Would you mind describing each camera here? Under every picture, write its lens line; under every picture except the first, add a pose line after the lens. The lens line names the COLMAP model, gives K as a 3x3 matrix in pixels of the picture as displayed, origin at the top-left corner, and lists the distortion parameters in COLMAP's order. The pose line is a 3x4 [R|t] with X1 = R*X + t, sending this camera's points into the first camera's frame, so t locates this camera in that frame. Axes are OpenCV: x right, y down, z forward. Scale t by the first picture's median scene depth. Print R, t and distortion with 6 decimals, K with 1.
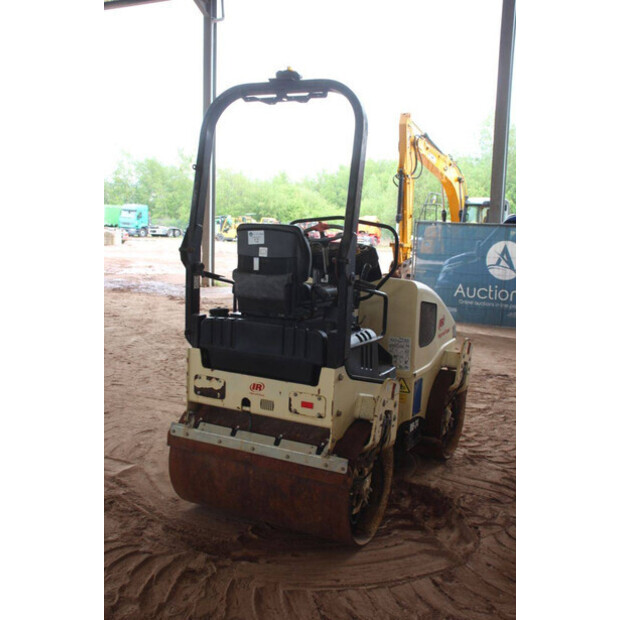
lens RADIAL K [[676.1, 0, 295.0], [0, 676.1, 314.4], [0, 0, 1]] dist [-0.030759, 0.000000]
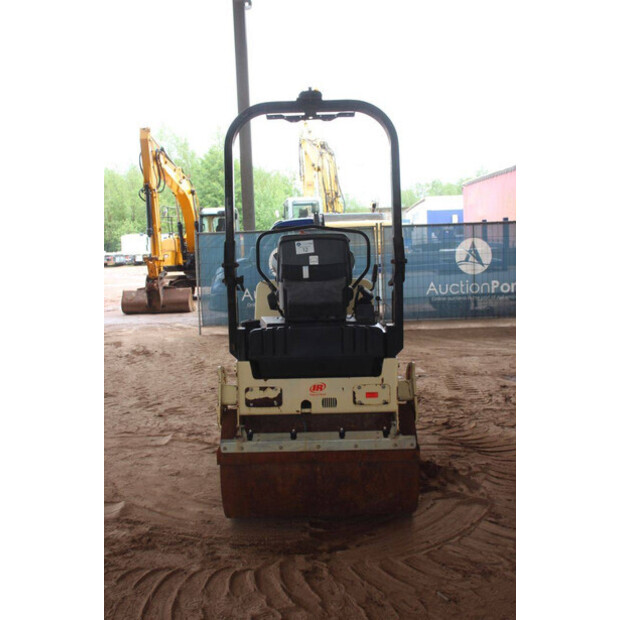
lens RADIAL K [[676.1, 0, 291.7], [0, 676.1, 317.6], [0, 0, 1]] dist [-0.030759, 0.000000]
pose [[0.888369, -0.115838, 0.444276, -0.542879], [0.122339, 0.992388, 0.014122, -0.021174], [-0.442530, 0.041807, 0.895779, 0.063034]]
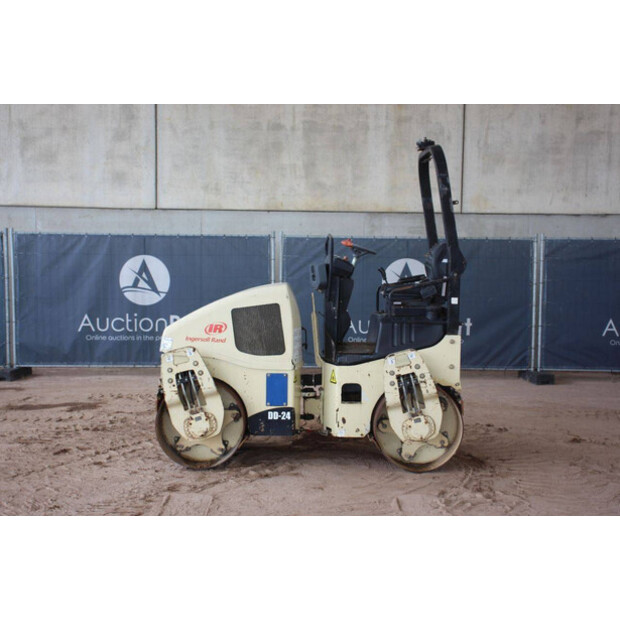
lens RADIAL K [[956.9, 0, 308.2], [0, 956.9, 314.5], [0, 0, 1]] dist [0.124014, 0.000000]
pose [[-0.486938, -0.089469, 0.868842, -1.734244], [0.090730, 0.984177, 0.152194, -0.321980], [-0.868711, 0.152940, -0.471116, 2.240448]]
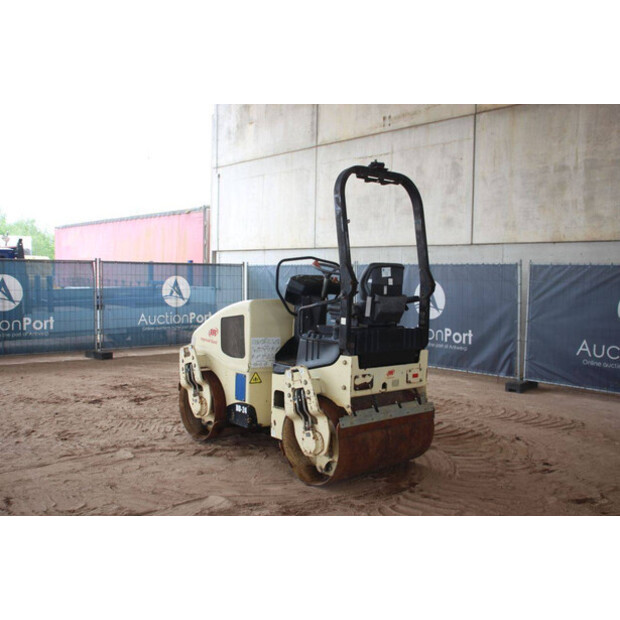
lens RADIAL K [[637.0, 0, 305.5], [0, 637.0, 314.9], [0, 0, 1]] dist [-0.058899, 0.000000]
pose [[0.348062, -0.079795, 0.934069, -1.393308], [0.116439, 0.992335, 0.041384, -0.096609], [-0.930212, 0.094358, 0.354685, 0.658032]]
